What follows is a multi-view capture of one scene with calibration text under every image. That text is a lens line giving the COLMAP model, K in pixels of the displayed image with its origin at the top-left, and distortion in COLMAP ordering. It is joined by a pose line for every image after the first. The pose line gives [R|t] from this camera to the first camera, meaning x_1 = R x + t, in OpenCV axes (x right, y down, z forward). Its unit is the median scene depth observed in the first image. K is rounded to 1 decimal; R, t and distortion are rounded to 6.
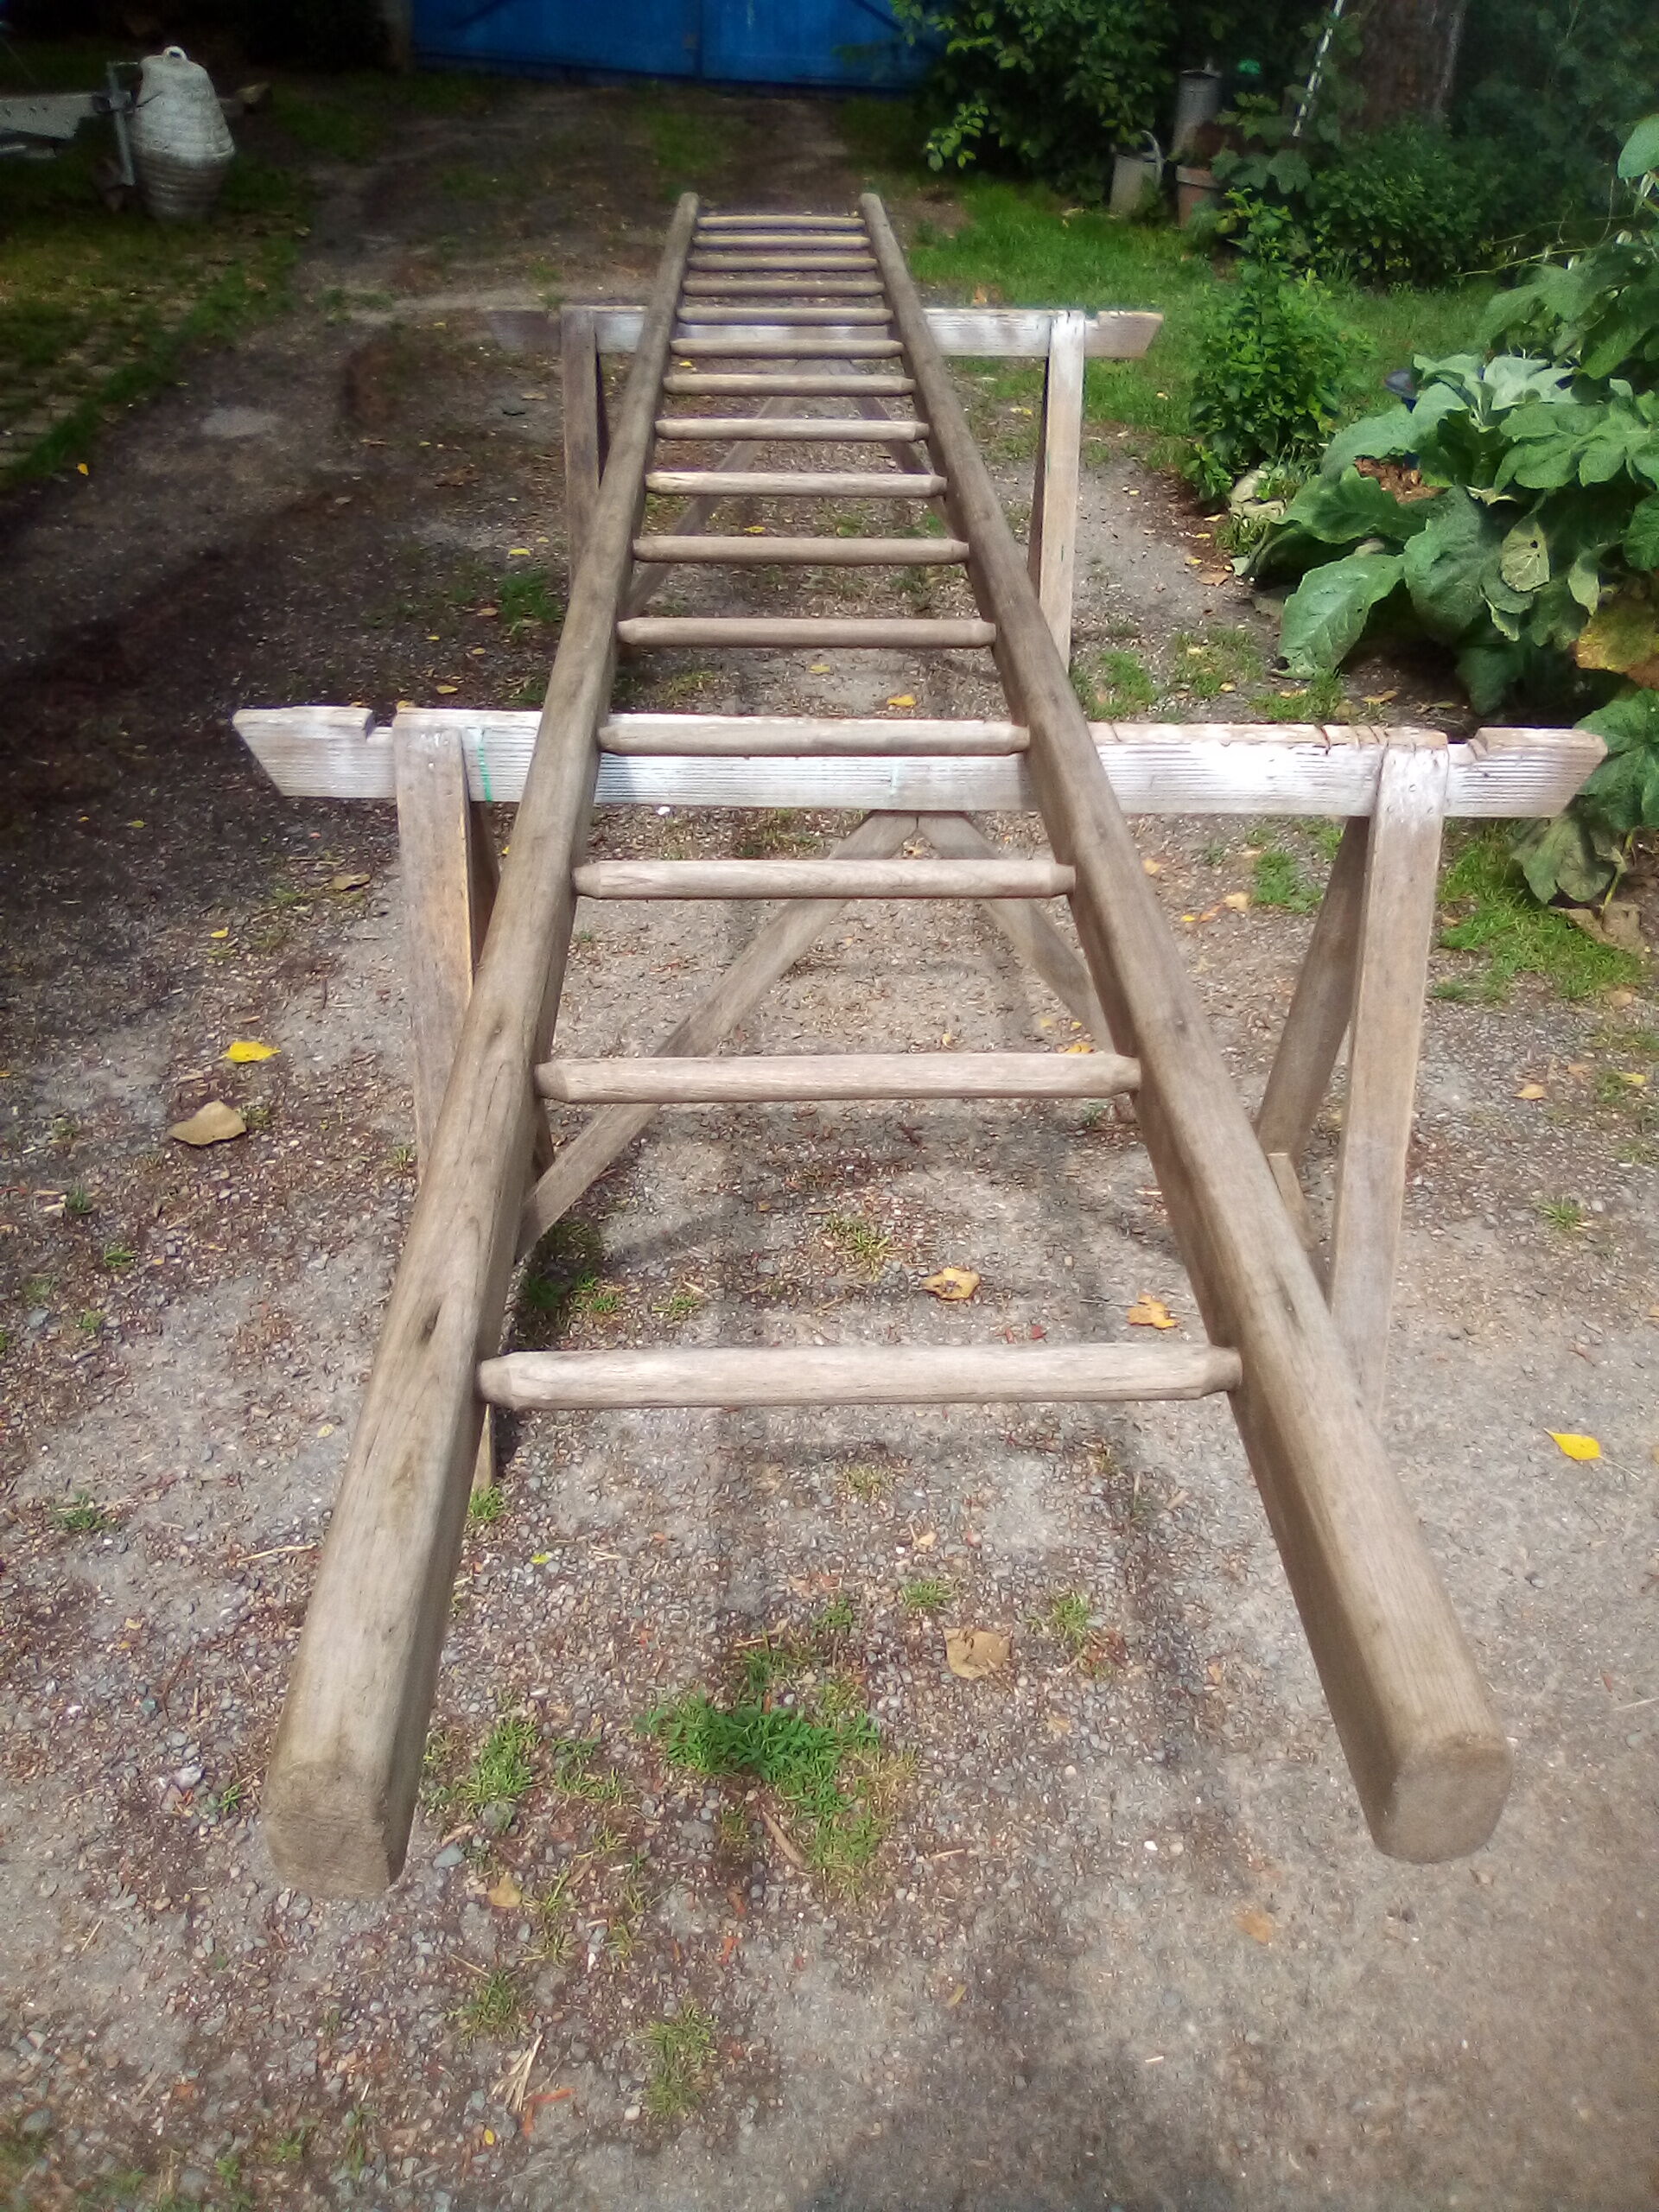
lens RADIAL K [[1888.0, 0, 829.5], [0, 1888.0, 1106.0], [0, 0, 1]] dist [0.045869, -0.143409]
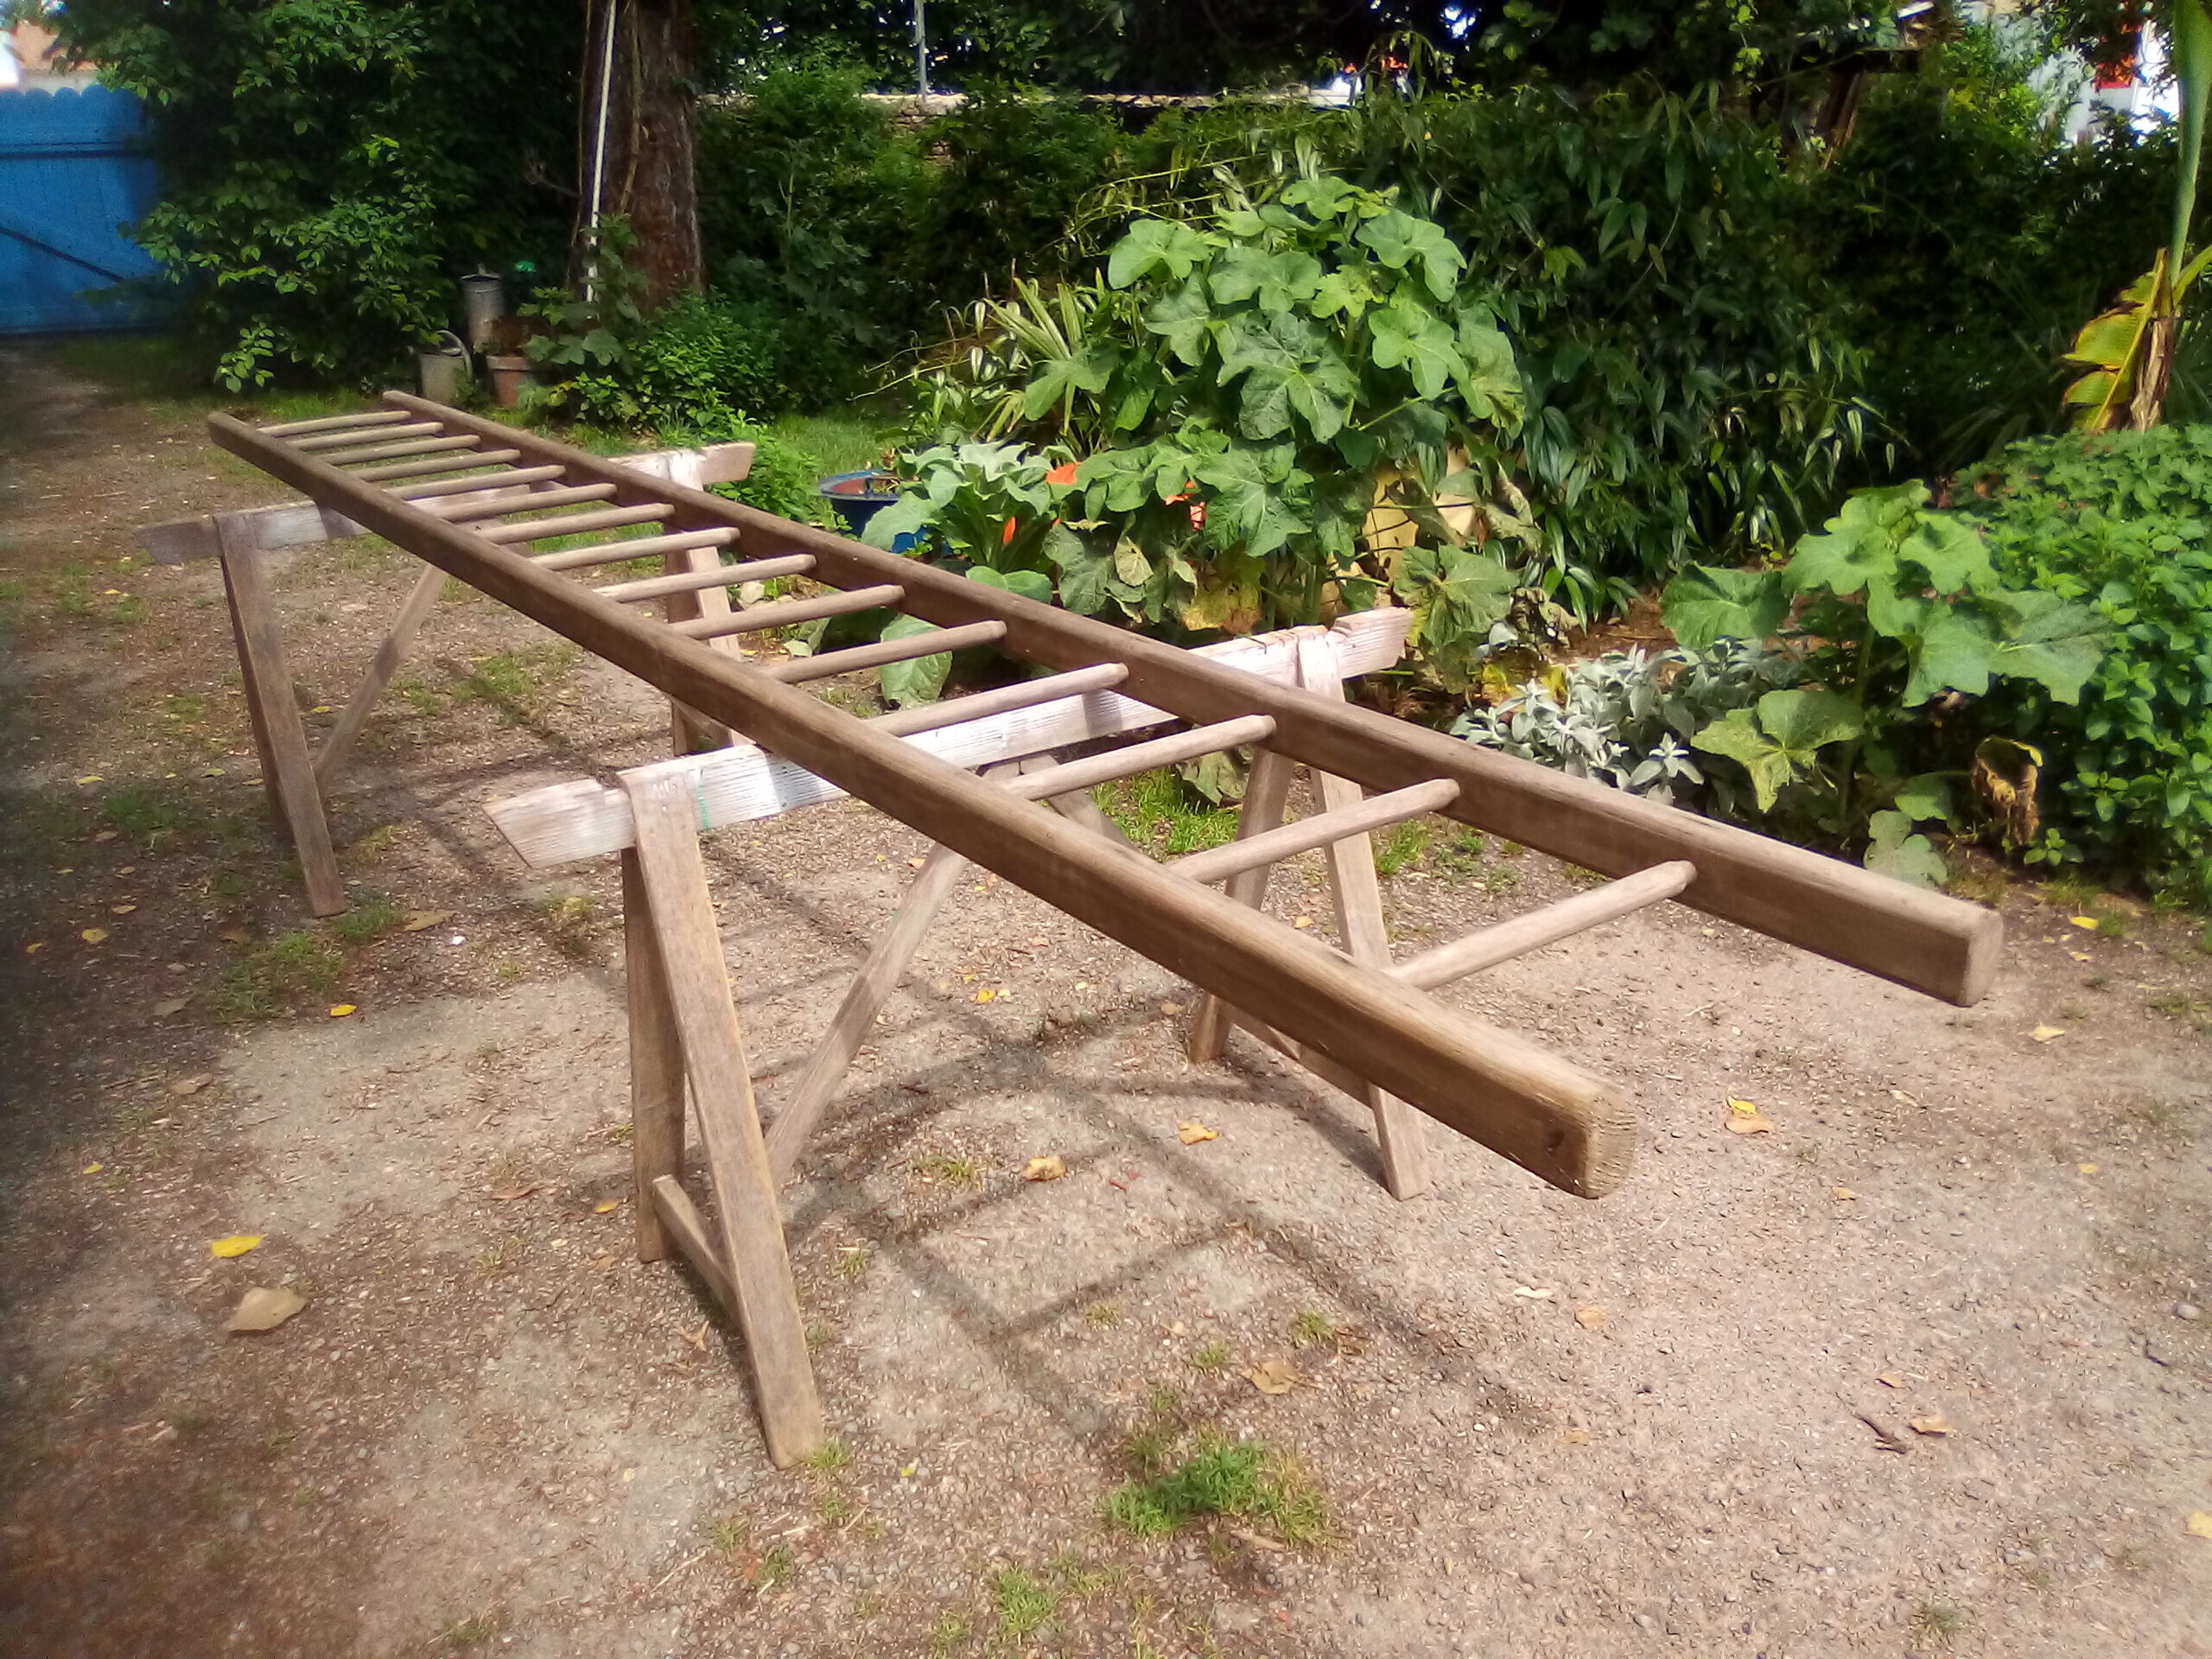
lens RADIAL K [[1888.0, 0, 1144.7], [0, 1888.0, 827.2], [0, 0, 1]] dist [0.045869, -0.143409]
pose [[0.824239, -0.241301, 0.512253, -0.346190], [0.345259, 0.931200, -0.116888, 0.042979], [-0.448805, 0.273204, 0.850843, -0.078948]]
